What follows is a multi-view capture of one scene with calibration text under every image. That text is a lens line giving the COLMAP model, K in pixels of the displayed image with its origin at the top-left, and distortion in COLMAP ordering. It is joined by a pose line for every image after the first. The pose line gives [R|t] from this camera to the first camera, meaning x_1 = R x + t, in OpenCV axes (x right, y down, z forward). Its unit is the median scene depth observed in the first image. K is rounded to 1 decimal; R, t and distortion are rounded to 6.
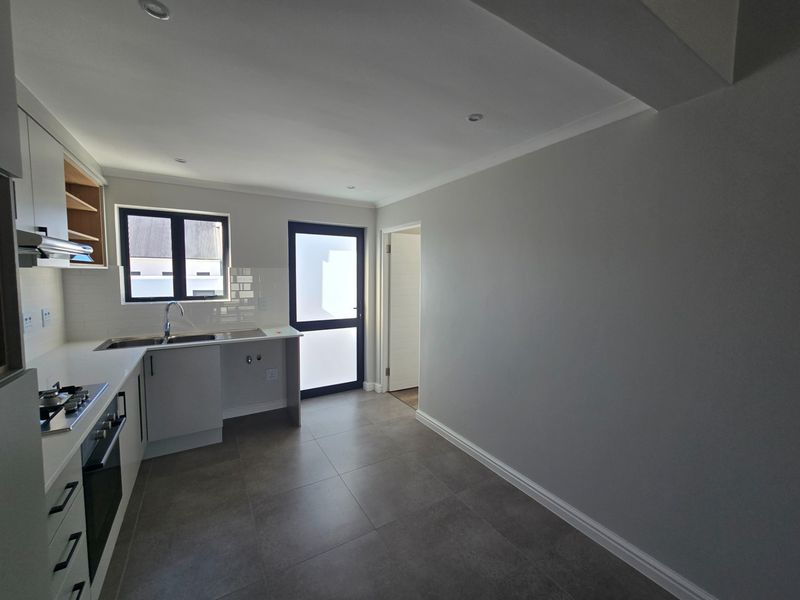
lens RADIAL K [[327.1, 0, 401.9], [0, 327.1, 297.0], [0, 0, 1]] dist [-0.000133, -0.000427]
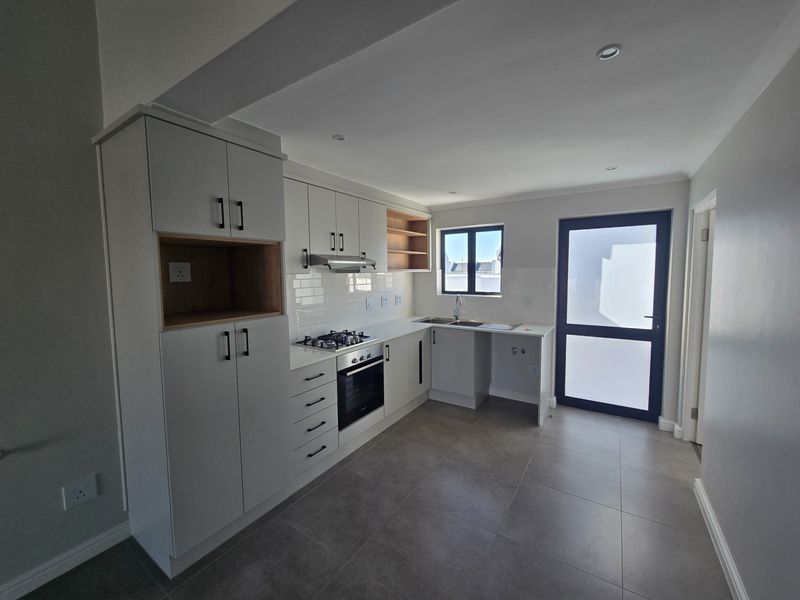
lens RADIAL K [[327.1, 0, 403.0], [0, 327.1, 298.8], [0, 0, 1]] dist [-0.000133, -0.000427]
pose [[0.432383, 0.061027, -0.899622, 0.336143], [-0.052634, 0.997714, 0.042384, -0.011906], [0.900152, 0.029024, 0.434607, 0.156584]]
